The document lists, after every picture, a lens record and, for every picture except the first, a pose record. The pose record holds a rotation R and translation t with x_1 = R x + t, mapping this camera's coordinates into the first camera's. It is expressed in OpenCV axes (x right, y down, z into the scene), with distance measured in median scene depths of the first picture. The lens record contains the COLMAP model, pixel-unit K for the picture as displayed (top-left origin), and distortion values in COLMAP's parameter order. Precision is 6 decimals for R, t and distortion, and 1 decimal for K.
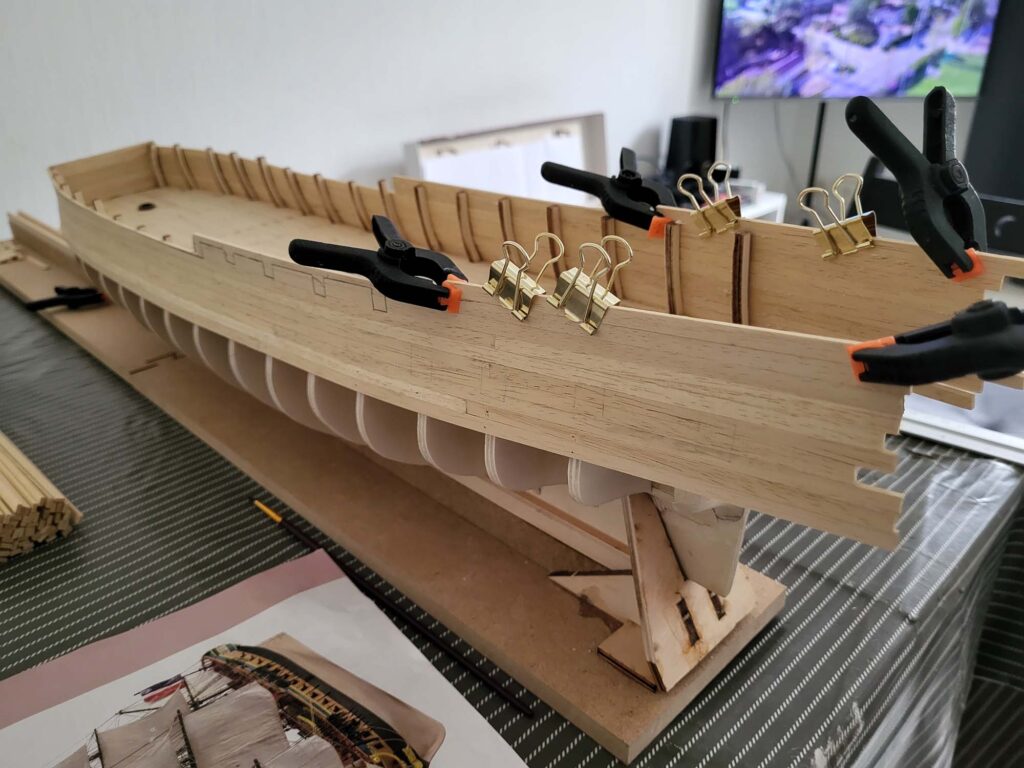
lens RADIAL K [[795.0, 0, 512.0], [0, 795.0, 384.0], [0, 0, 1]] dist [-0.003926, -0.011323]
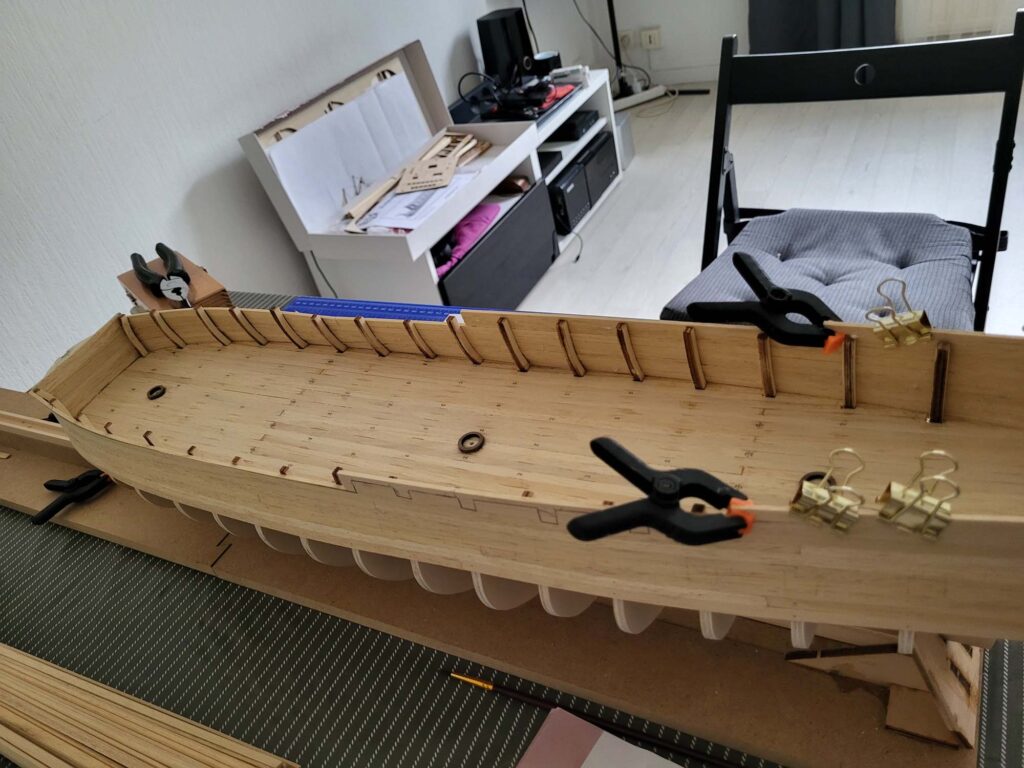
lens RADIAL K [[773.7, 0, 545.8], [0, 773.7, 400.3], [0, 0, 1]] dist [0.000511, -0.005597]
pose [[0.929689, -0.338578, 0.145063, -0.260761], [0.315953, 0.935451, 0.158448, -0.317781], [-0.189346, -0.101474, 0.976653, 0.067775]]
